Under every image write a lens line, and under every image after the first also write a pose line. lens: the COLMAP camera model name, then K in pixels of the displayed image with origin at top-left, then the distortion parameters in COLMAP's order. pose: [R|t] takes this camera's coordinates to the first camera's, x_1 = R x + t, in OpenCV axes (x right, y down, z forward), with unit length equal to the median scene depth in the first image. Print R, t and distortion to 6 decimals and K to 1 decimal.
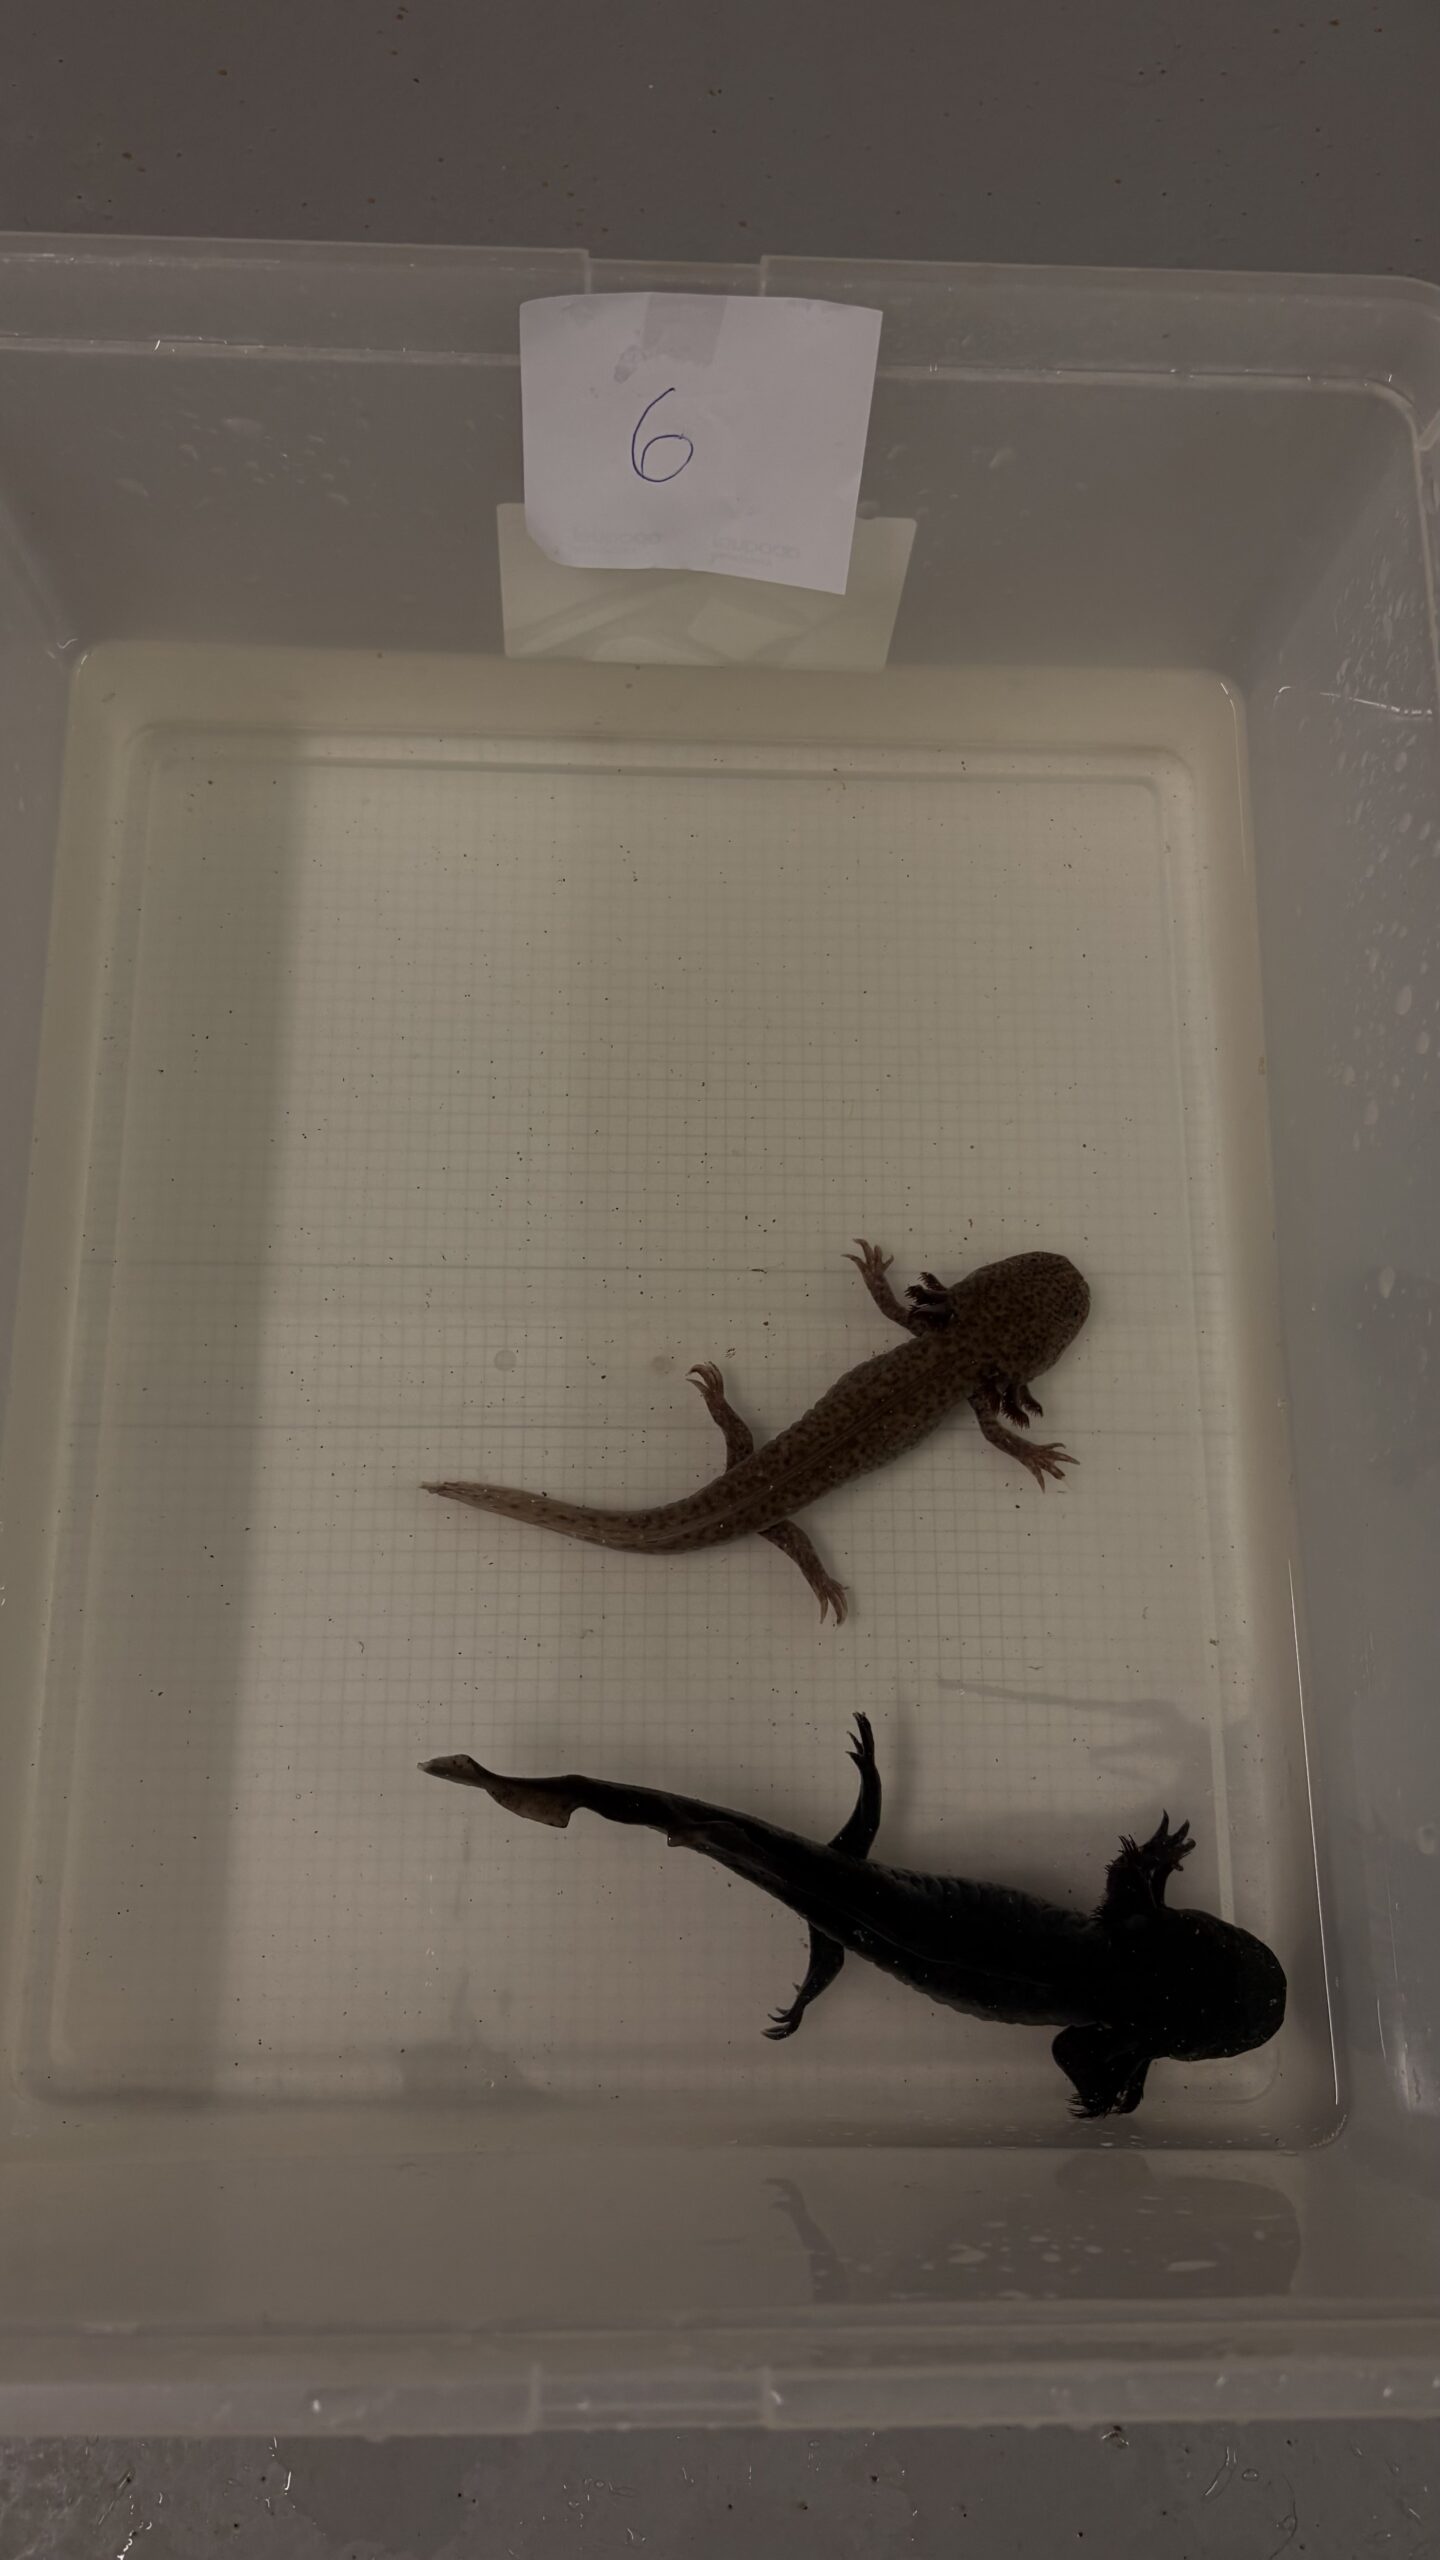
lens RADIAL K [[1985.3, 0, 711.3], [0, 1985.3, 1277.1], [0, 0, 1]] dist [0.029309, -0.052101]
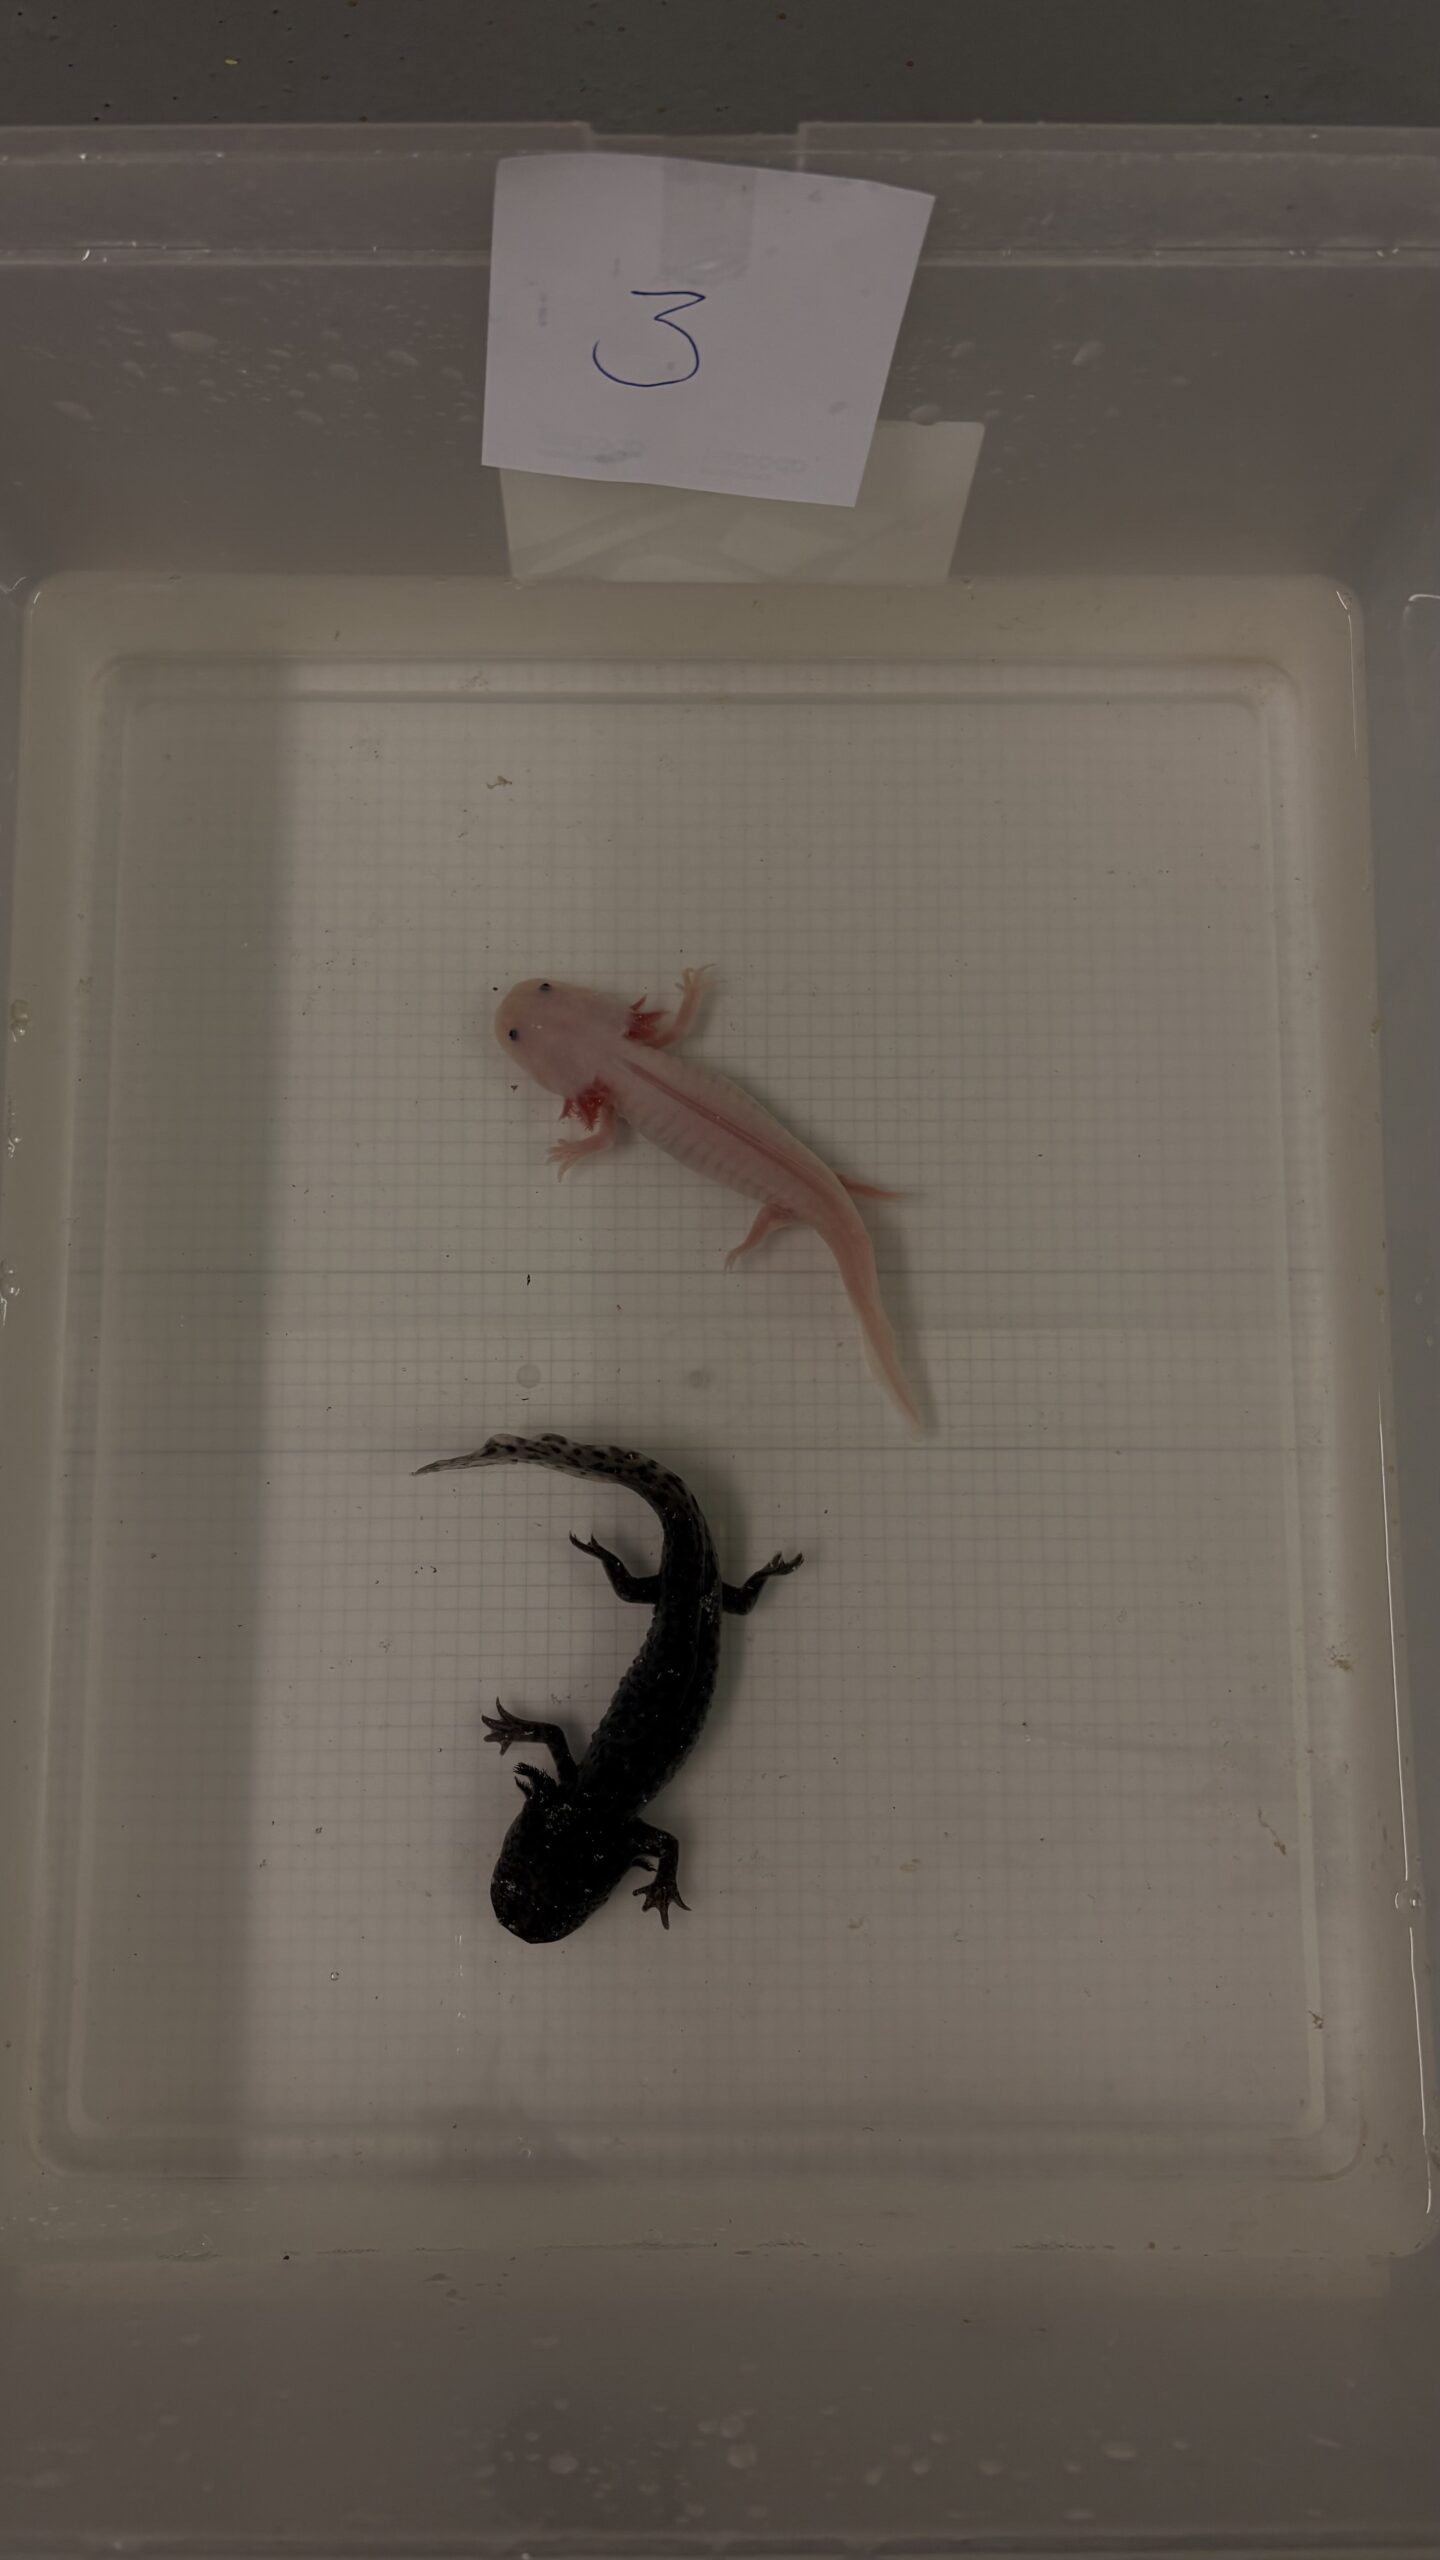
lens RADIAL K [[1985.3, 0, 692.0], [0, 1985.3, 1279.4], [0, 0, 1]] dist [0.029309, -0.052101]
pose [[0.999205, -0.007830, -0.039083, 0.007924], [0.012418, 0.992868, 0.118568, -0.114590], [0.037876, -0.118959, 0.992177, 0.102181]]
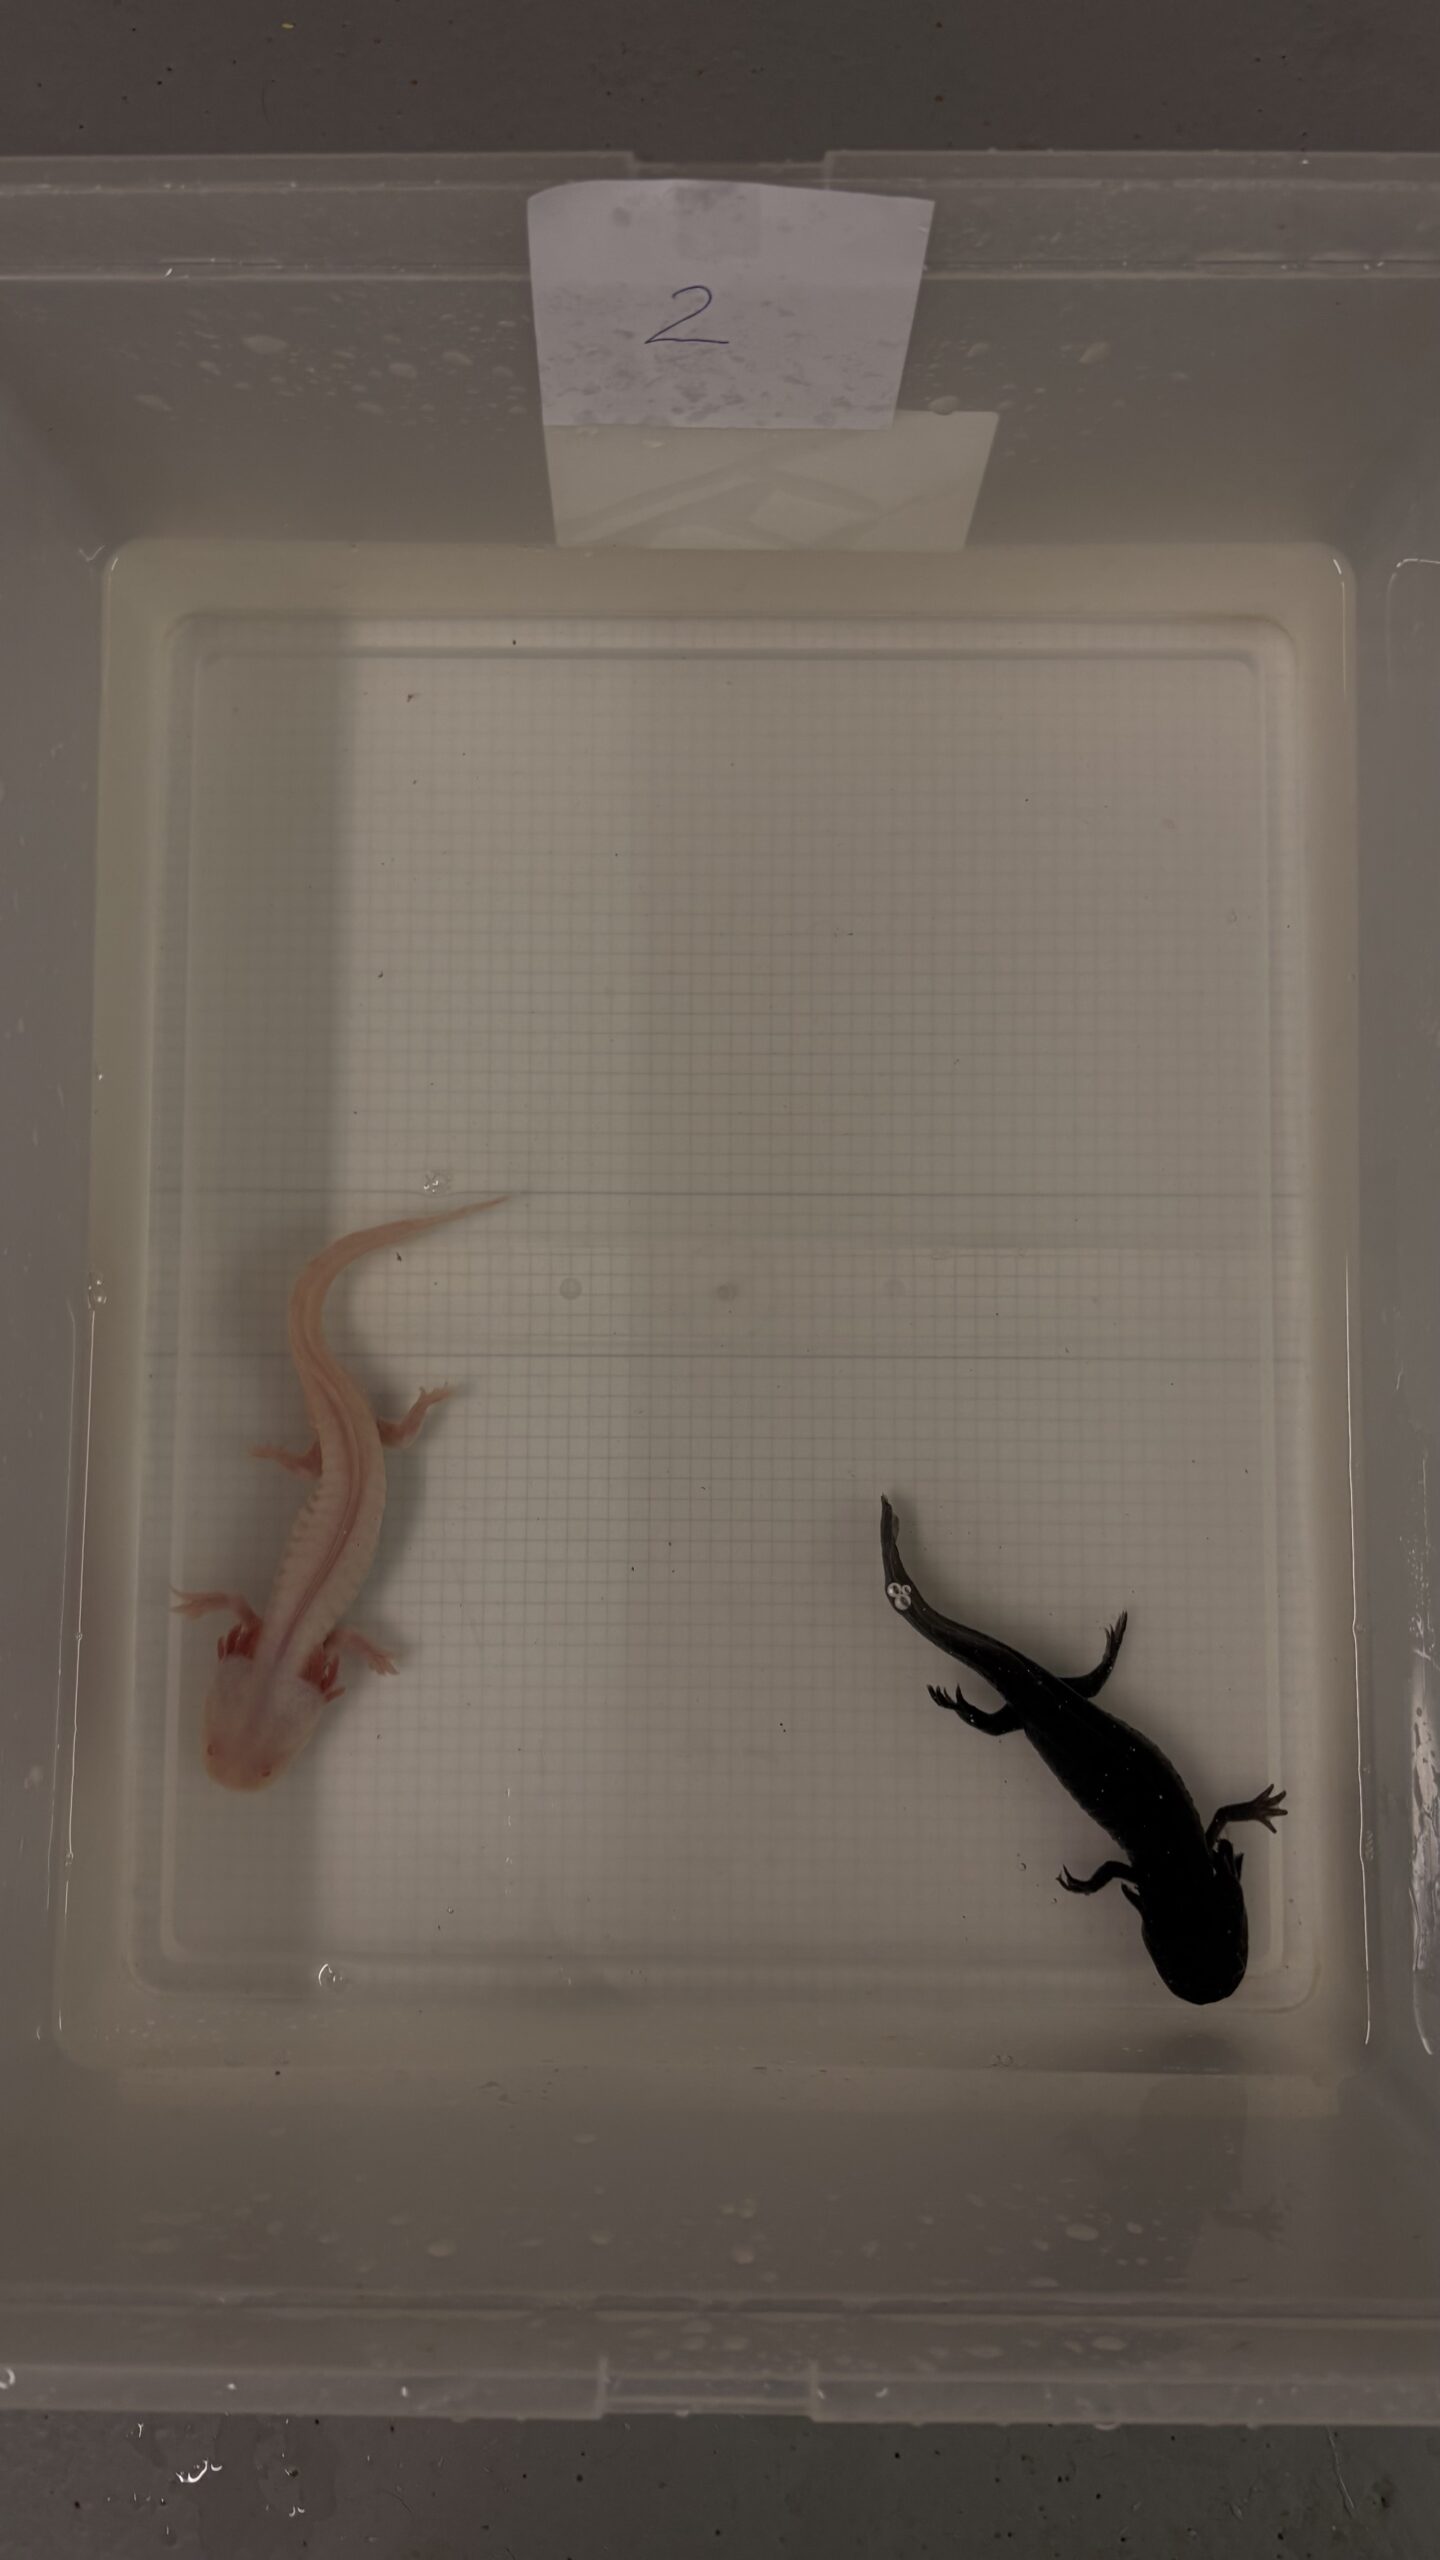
lens RADIAL K [[1985.3, 0, 688.9], [0, 1985.3, 1270.6], [0, 0, 1]] dist [0.029309, -0.052101]
pose [[0.998411, 0.001610, -0.056329, 0.012734], [0.008626, 0.983447, 0.180993, -0.153753], [0.055688, -0.181191, 0.981870, 0.021668]]
